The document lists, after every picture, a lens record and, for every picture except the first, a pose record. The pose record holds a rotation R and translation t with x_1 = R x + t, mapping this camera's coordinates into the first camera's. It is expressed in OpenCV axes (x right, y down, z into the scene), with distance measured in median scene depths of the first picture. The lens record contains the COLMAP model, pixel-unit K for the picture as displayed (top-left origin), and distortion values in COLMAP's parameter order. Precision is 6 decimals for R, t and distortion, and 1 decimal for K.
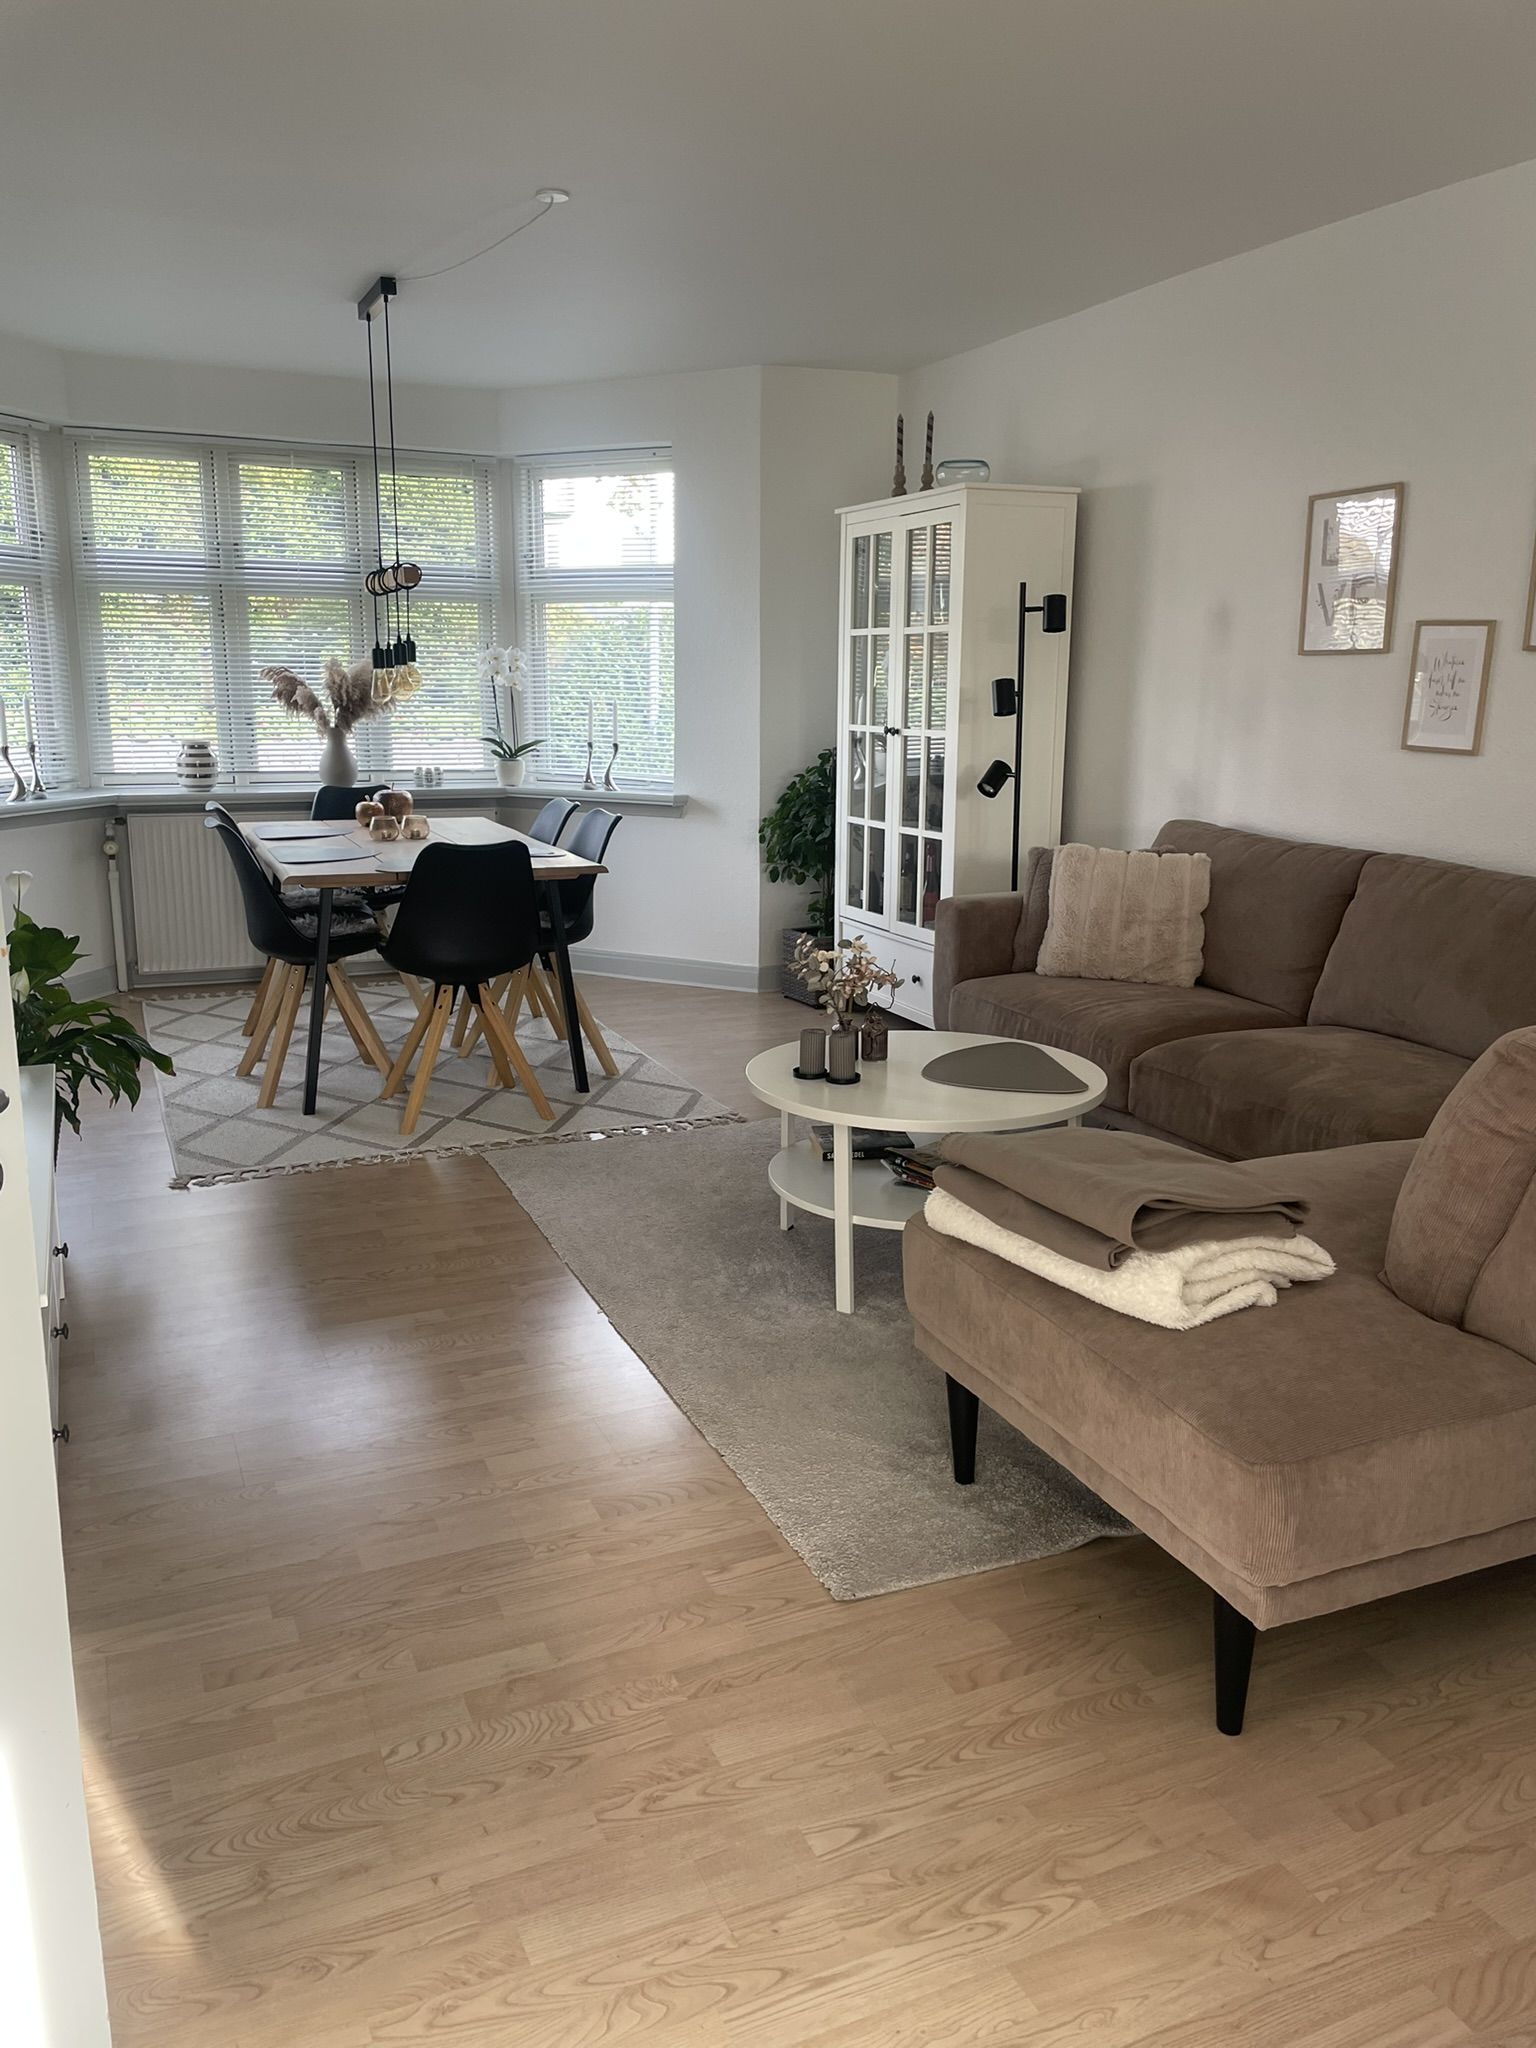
lens RADIAL K [[1531.0, 0, 768.0], [0, 1531.0, 1024.0], [0, 0, 1]] dist [0.006907, 0.001553]
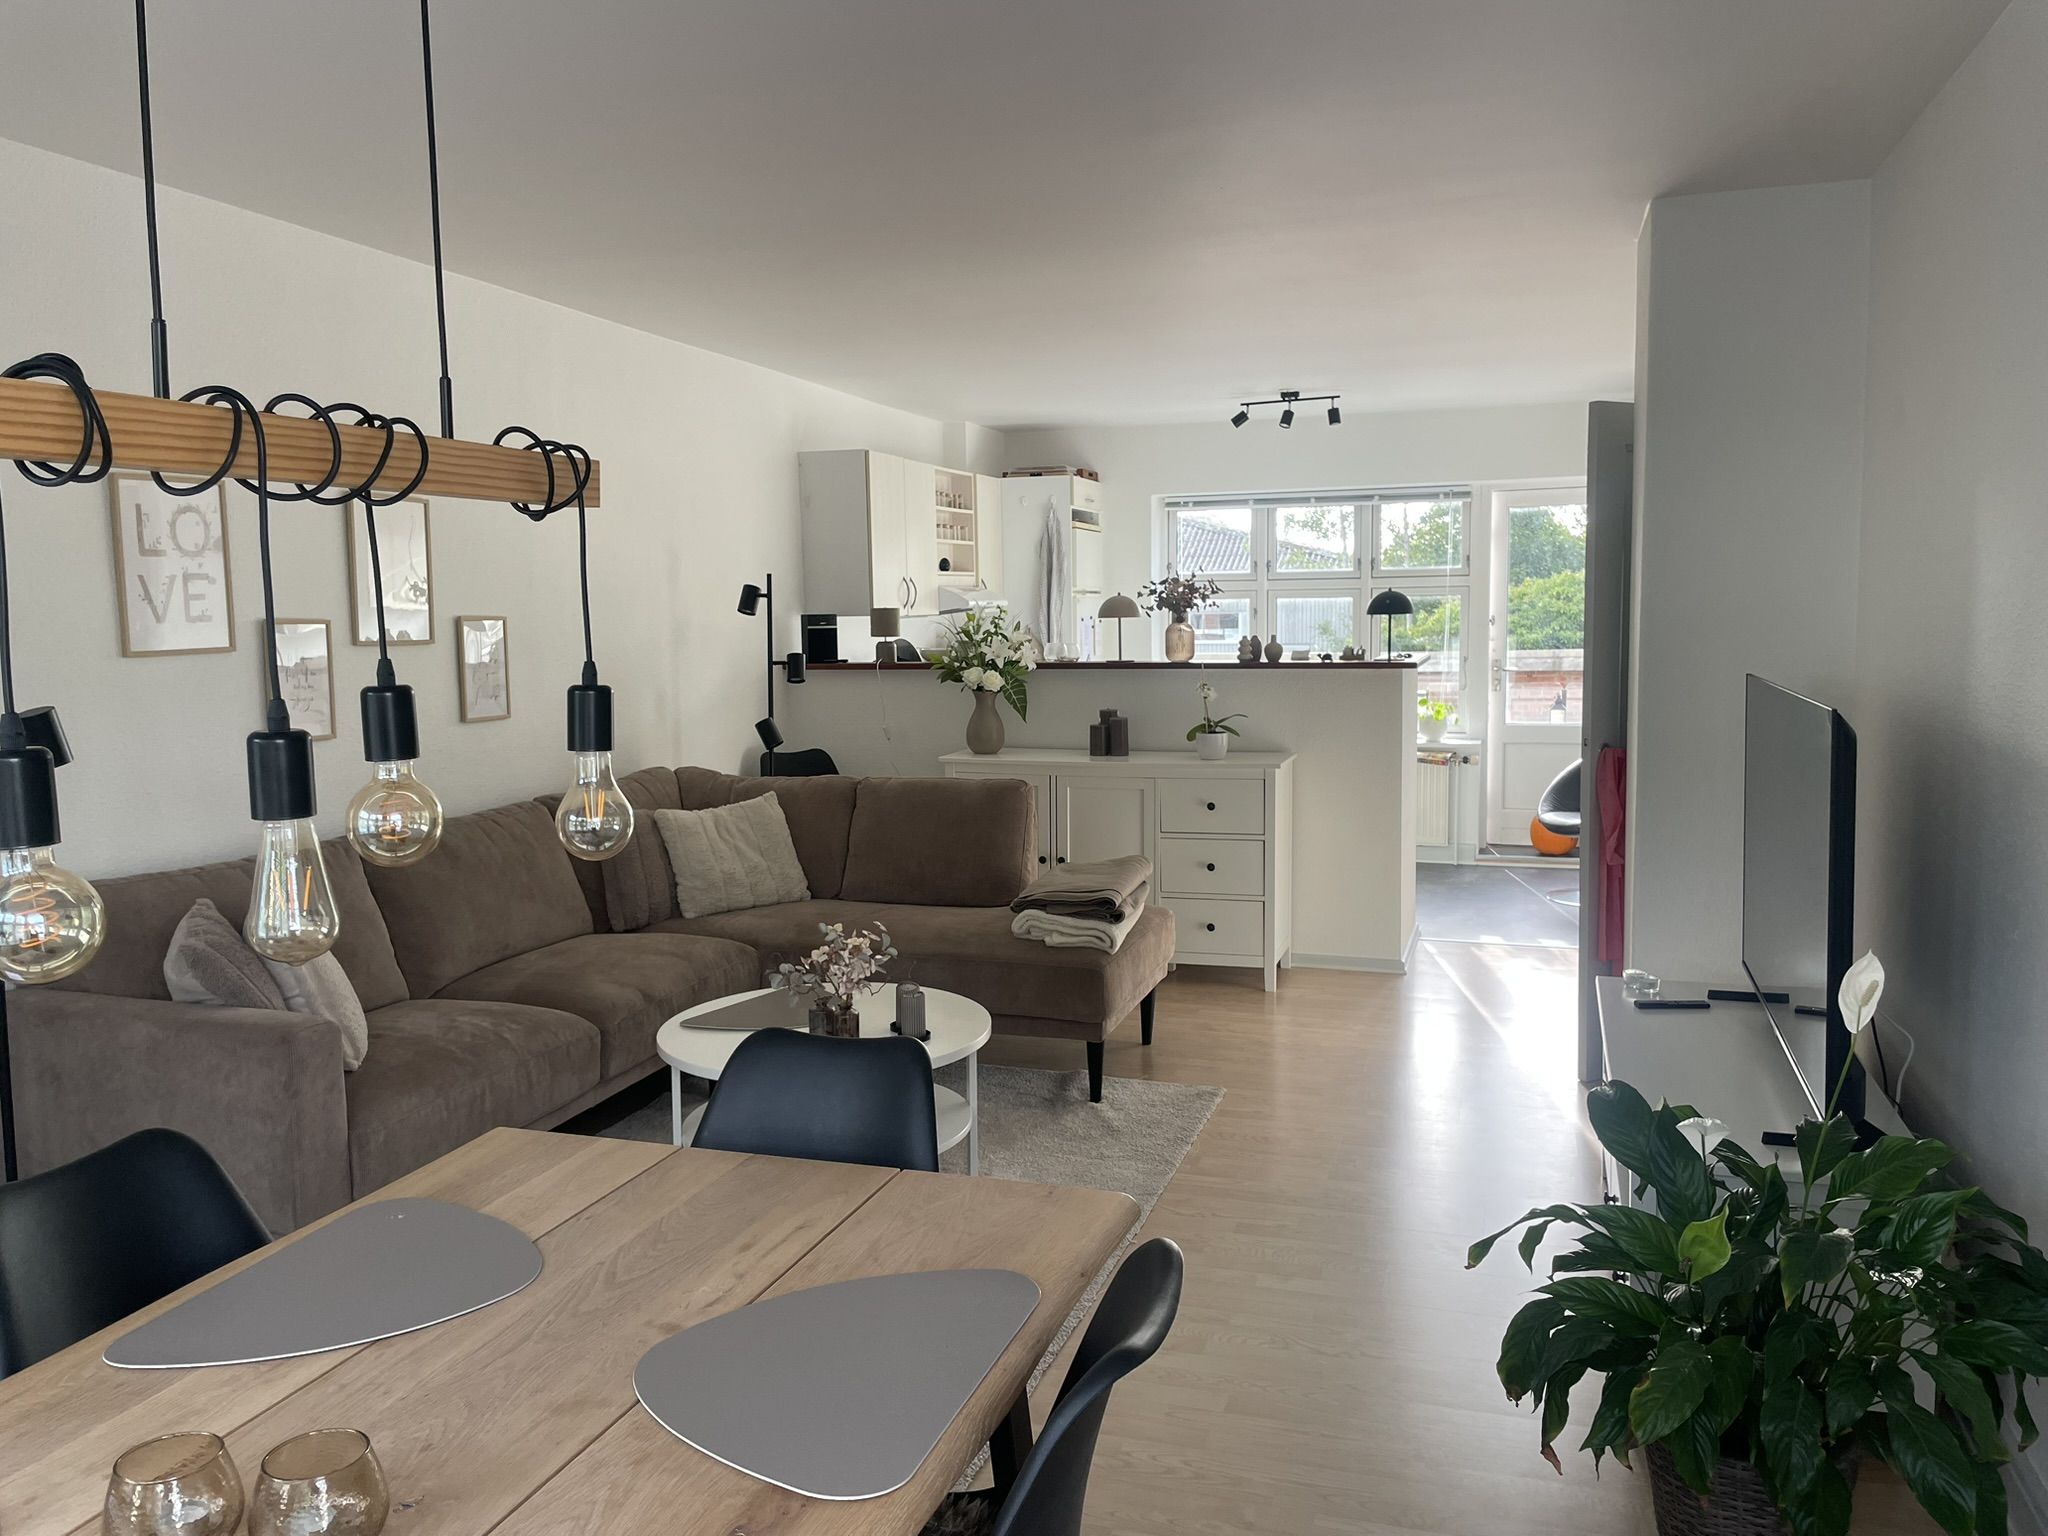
lens RADIAL K [[1531.0, 0, 1024.0], [0, 1531.0, 768.0], [0, 0, 1]] dist [0.006907, 0.001553]
pose [[-0.731452, -0.066444, 0.678648, -0.606350], [0.160082, 0.950695, 0.265616, -0.338242], [-0.662836, 0.302925, -0.684752, 1.311249]]
